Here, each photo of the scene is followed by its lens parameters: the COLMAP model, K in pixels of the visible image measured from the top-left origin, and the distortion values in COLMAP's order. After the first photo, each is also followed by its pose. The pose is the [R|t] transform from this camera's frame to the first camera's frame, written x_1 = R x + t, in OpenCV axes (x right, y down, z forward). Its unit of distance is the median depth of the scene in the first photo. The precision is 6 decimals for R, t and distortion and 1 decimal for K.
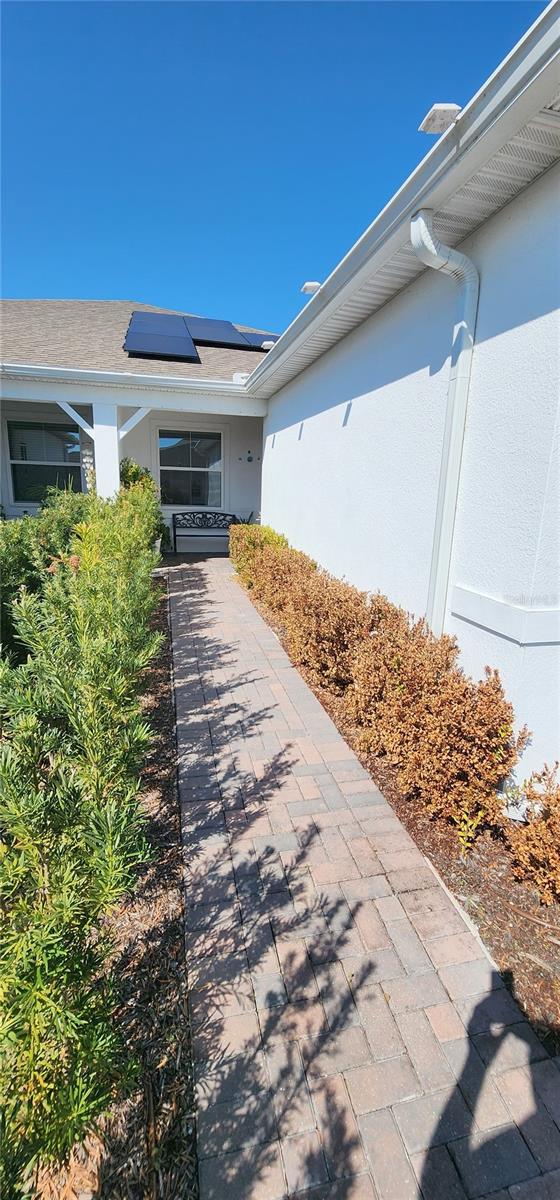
lens RADIAL K [[484.1, 0, 280.6], [0, 484.1, 601.0], [0, 0, 1]] dist [0.005853, -0.001367]
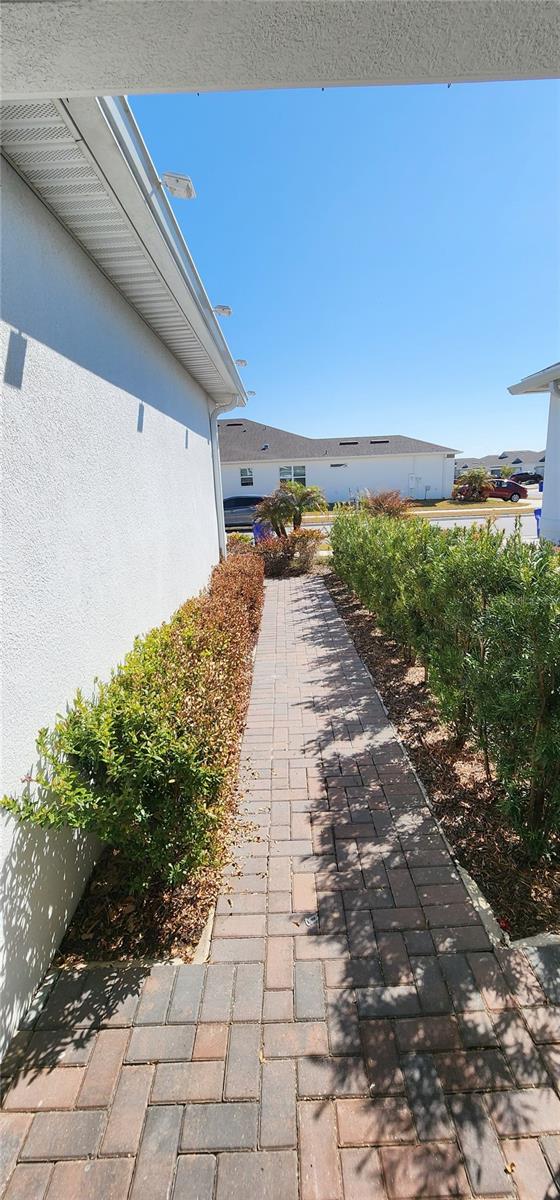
lens RADIAL K [[484.1, 0, 278.7], [0, 484.1, 599.1], [0, 0, 1]] dist [0.005853, -0.001367]
pose [[-0.971922, -0.070589, 0.224464, -0.339858], [0.040706, 0.889117, 0.455866, -0.589061], [-0.231754, 0.452203, -0.861280, 2.200283]]
